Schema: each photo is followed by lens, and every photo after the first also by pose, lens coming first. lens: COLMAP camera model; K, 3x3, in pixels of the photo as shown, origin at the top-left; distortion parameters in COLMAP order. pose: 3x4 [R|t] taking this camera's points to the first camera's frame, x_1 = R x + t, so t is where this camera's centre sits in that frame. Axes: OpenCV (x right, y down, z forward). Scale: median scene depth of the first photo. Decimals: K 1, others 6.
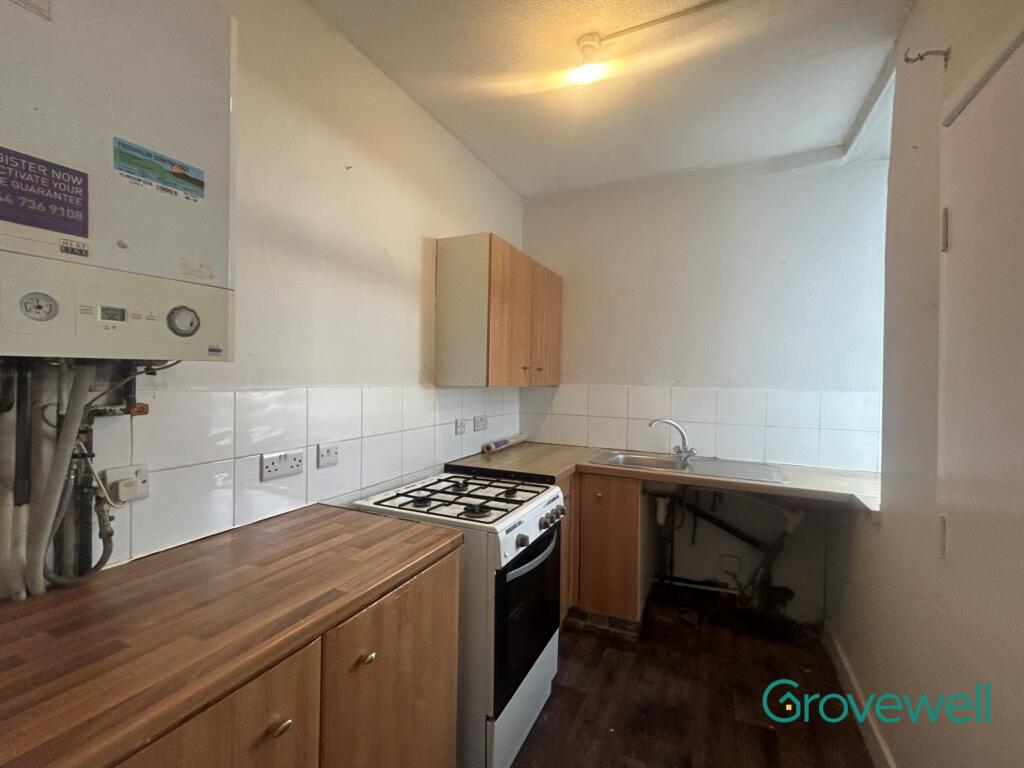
lens RADIAL K [[441.0, 0, 515.8], [0, 441.0, 380.2], [0, 0, 1]] dist [-0.000362, -0.000323]
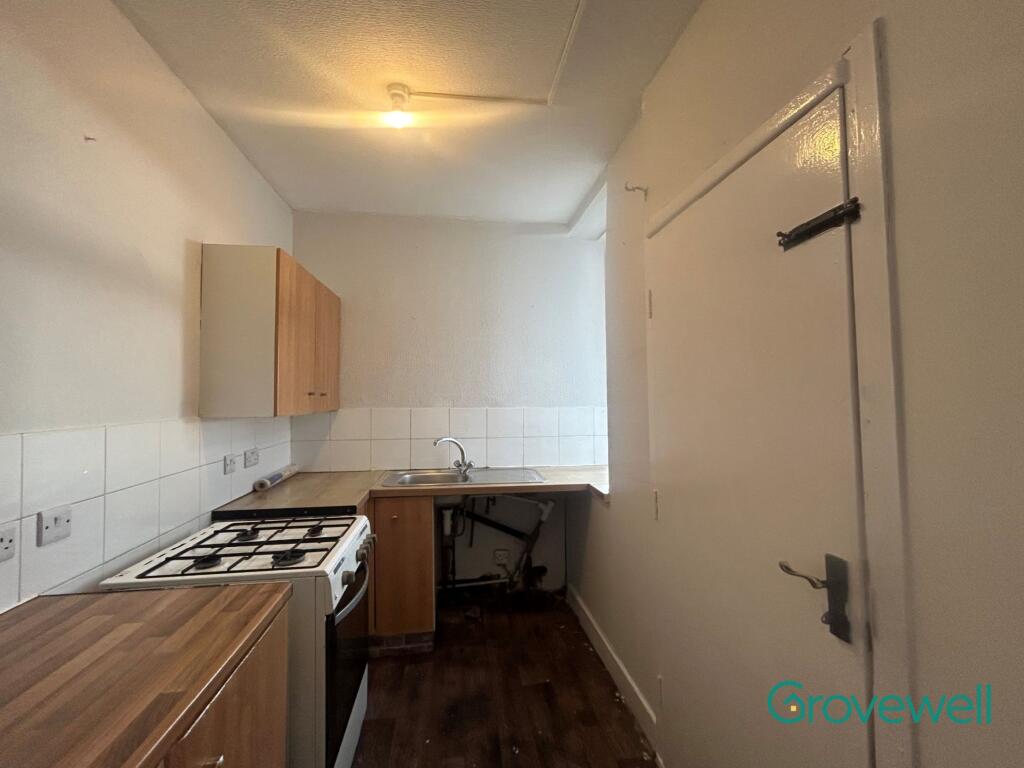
lens RADIAL K [[426.8, 0, 517.5], [0, 426.8, 382.2], [0, 0, 1]] dist [-0.001273, 0.000624]
pose [[0.842643, -0.003758, 0.538460, -0.113171], [0.024239, 0.999227, -0.030958, -0.016146], [-0.537927, 0.039139, 0.842082, -0.000114]]
